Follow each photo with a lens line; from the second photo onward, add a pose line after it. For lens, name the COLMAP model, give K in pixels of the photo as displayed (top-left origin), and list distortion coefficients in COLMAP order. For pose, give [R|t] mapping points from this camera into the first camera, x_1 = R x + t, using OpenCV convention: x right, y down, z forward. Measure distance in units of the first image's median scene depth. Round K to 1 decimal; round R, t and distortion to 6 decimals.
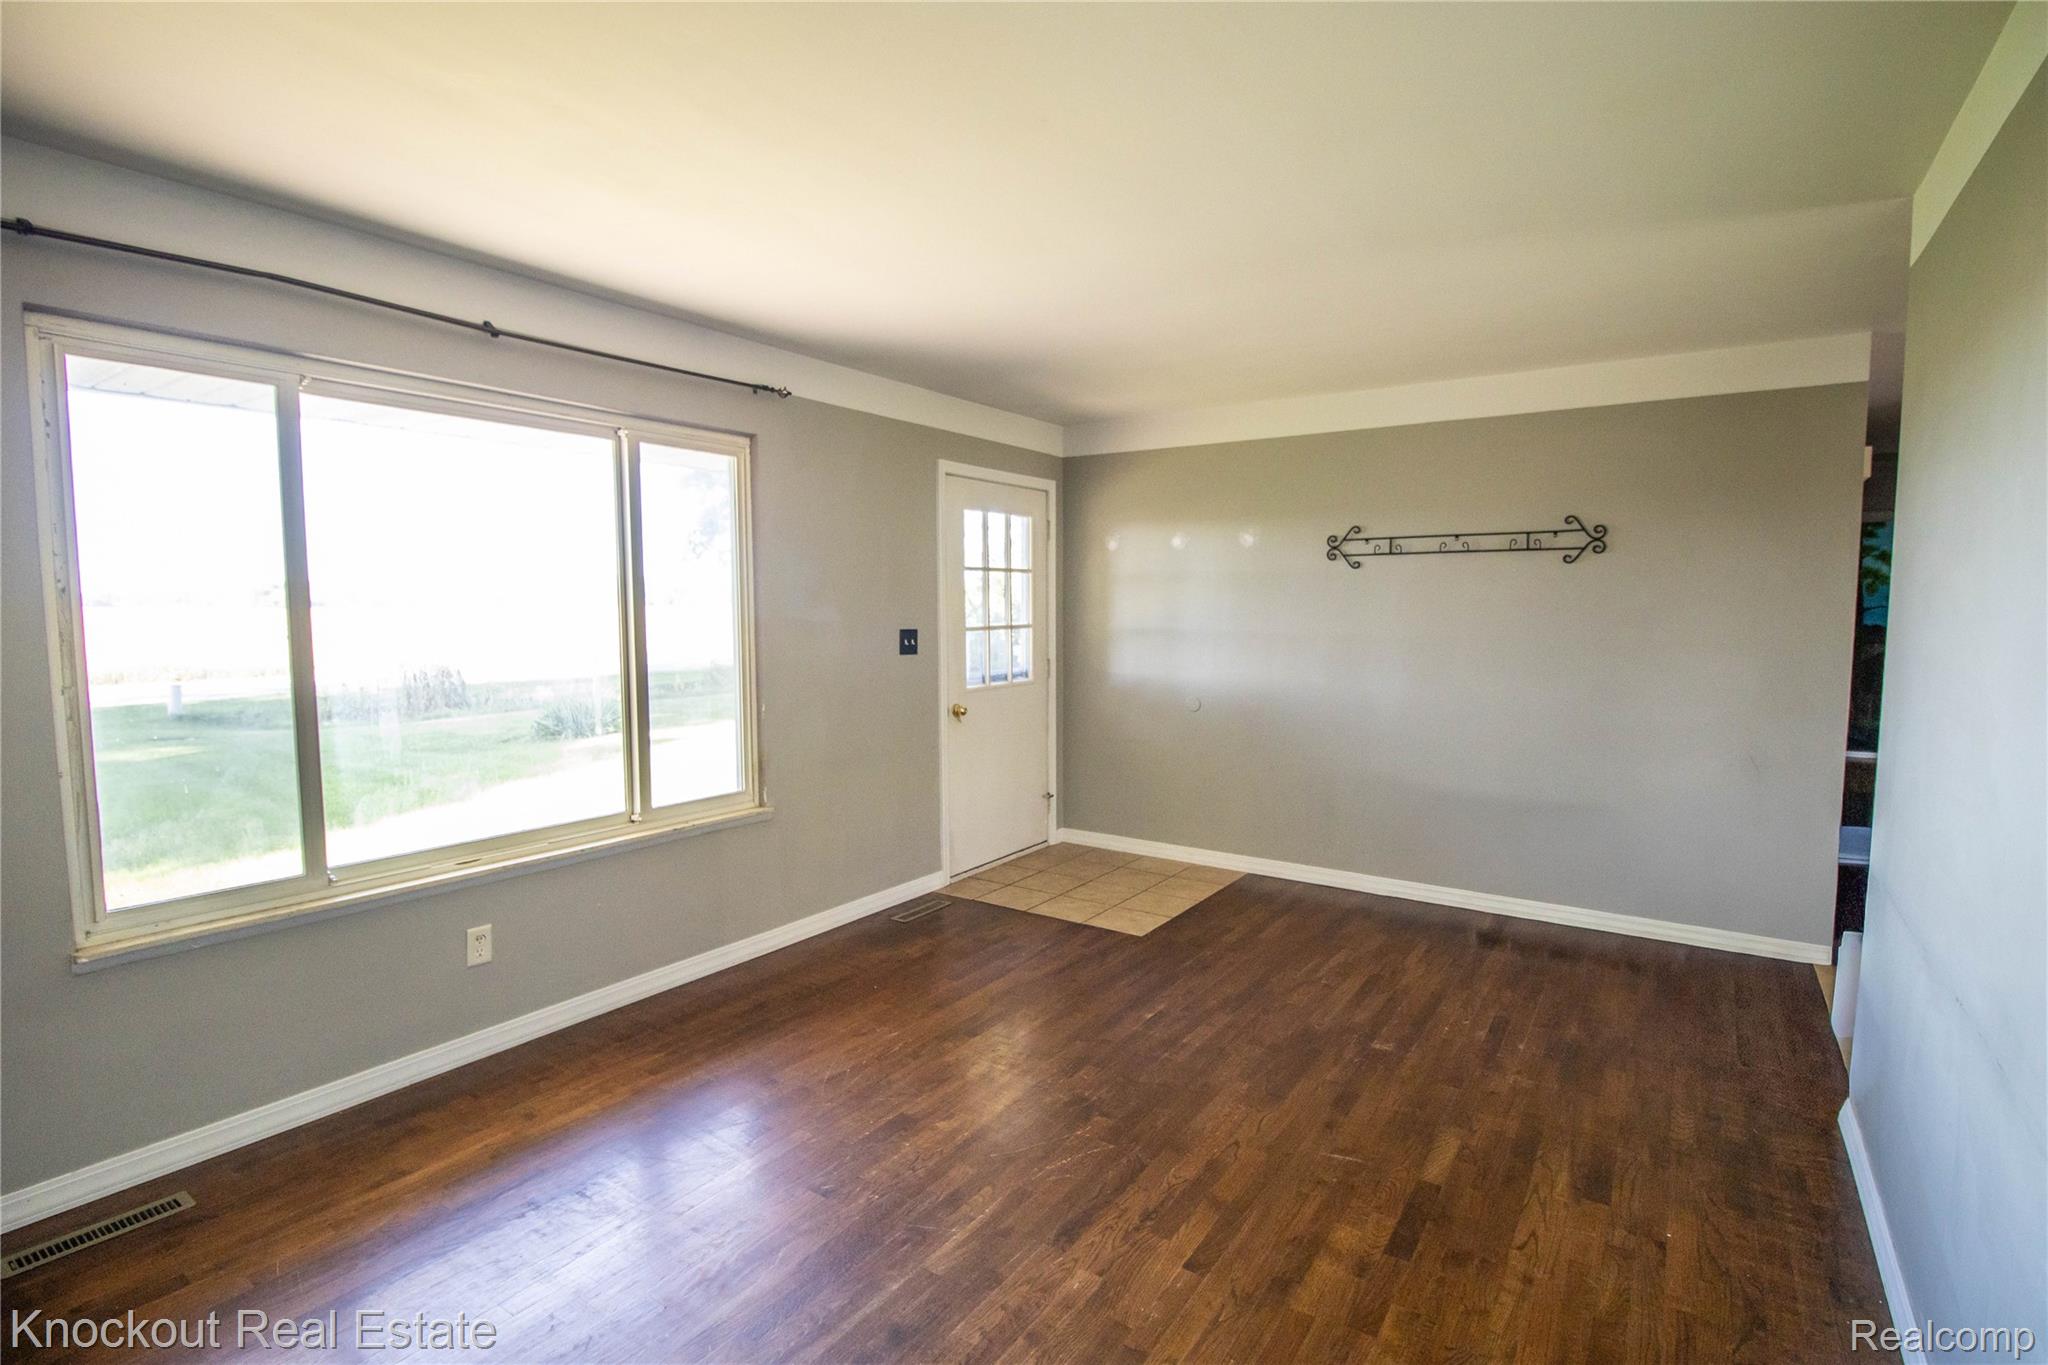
lens RADIAL K [[948.5, 0, 1030.6], [0, 948.5, 683.6], [0, 0, 1]] dist [0.003082, -0.014018]
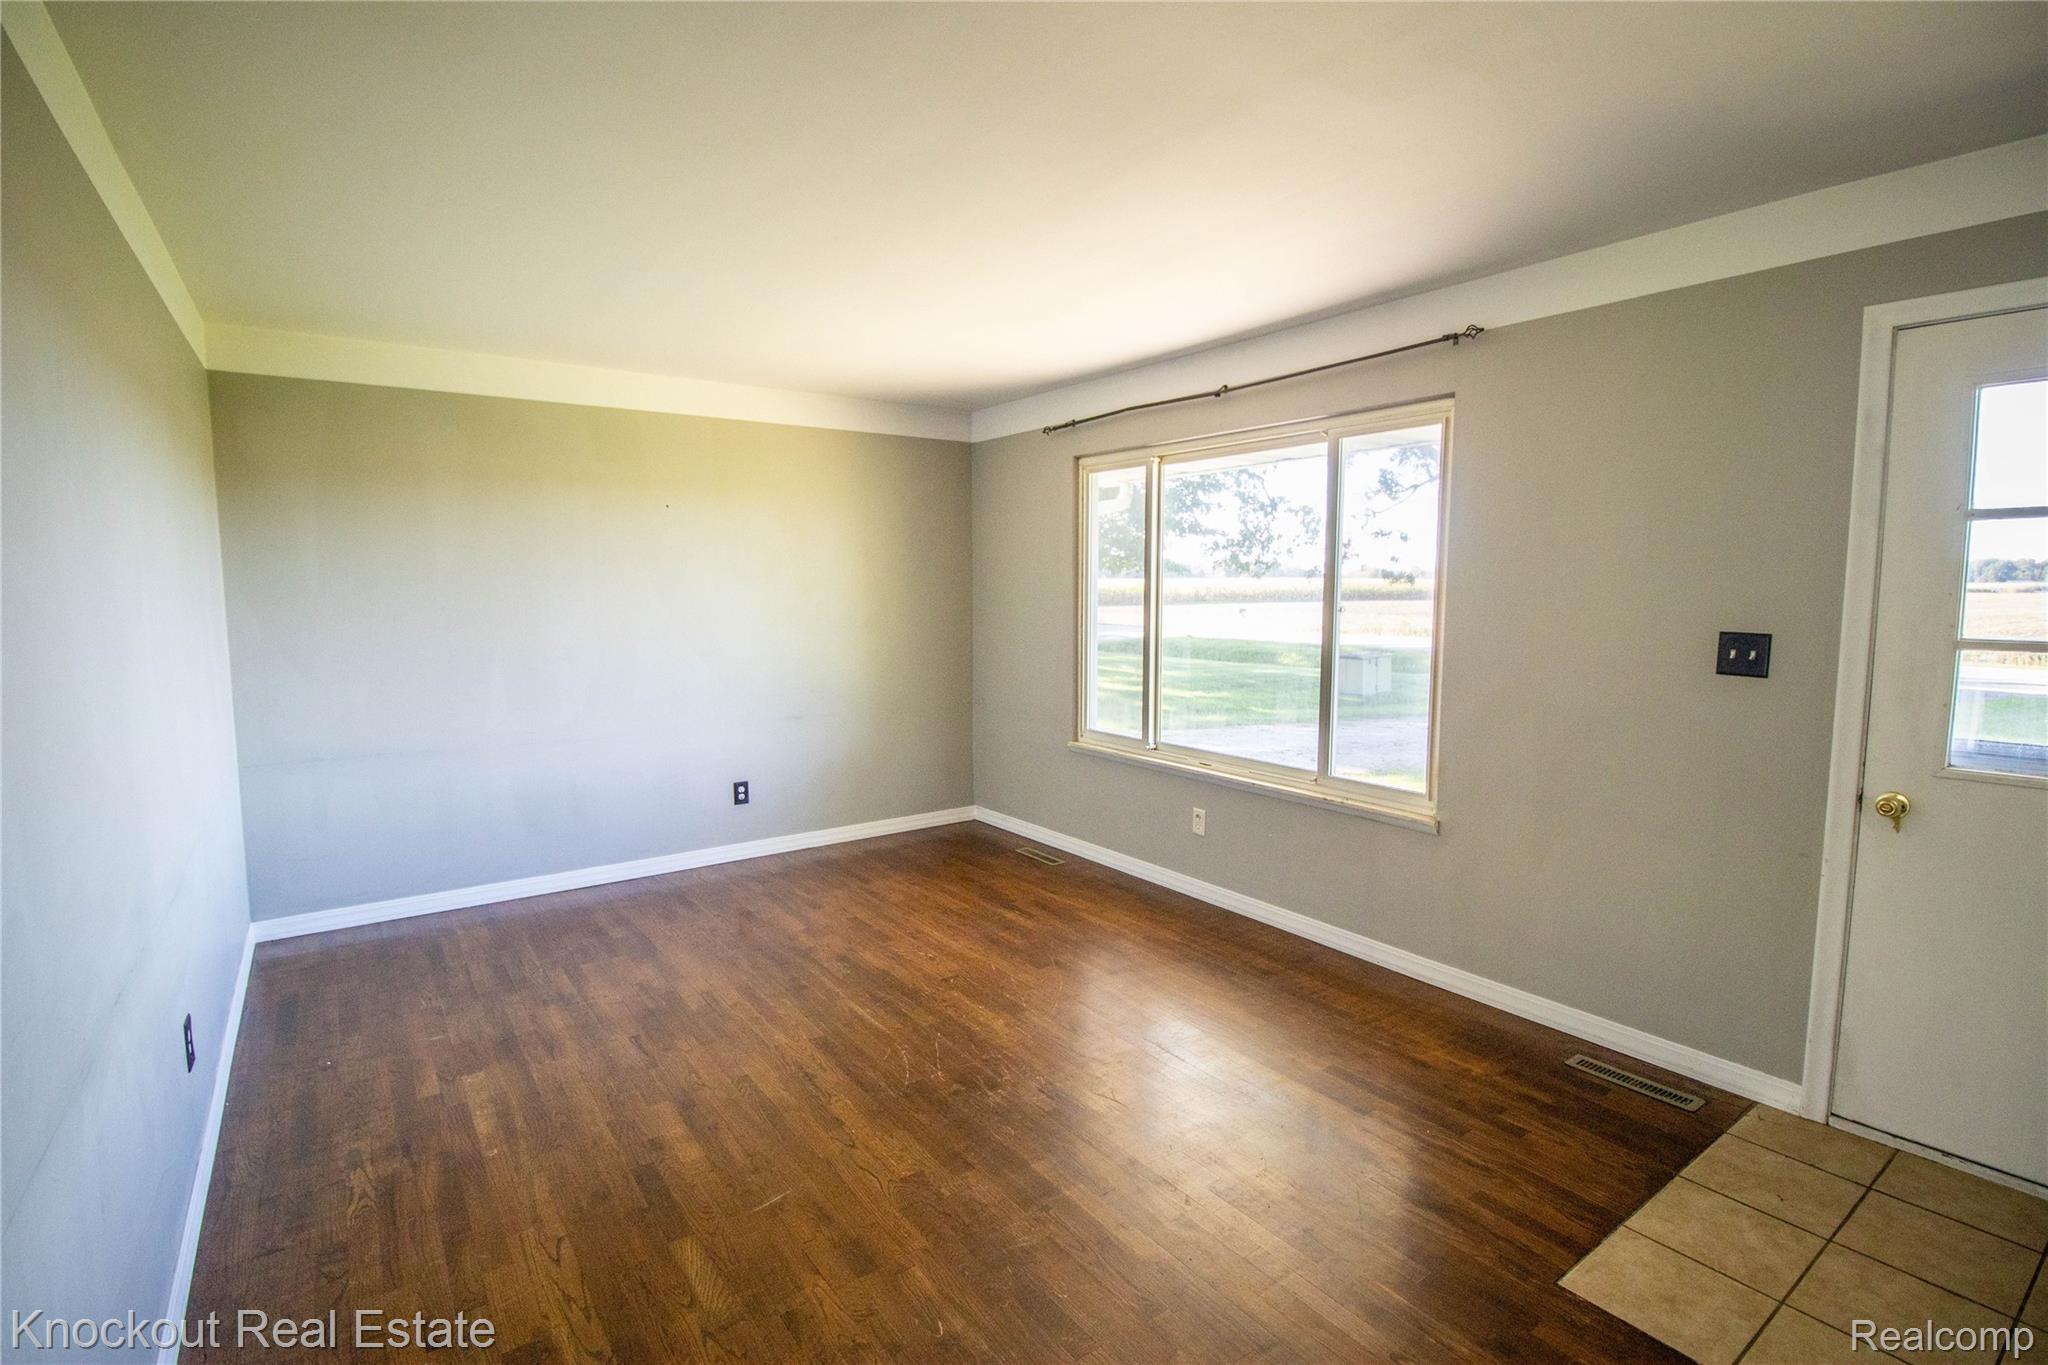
lens RADIAL K [[948.5, 0, 1030.6], [0, 948.5, 683.6], [0, 0, 1]] dist [0.003082, -0.014018]
pose [[-0.321286, 0.099554, -0.941735, 0.815577], [-0.076182, 0.988518, 0.130490, -0.100151], [0.943913, 0.113668, -0.310013, 1.125785]]
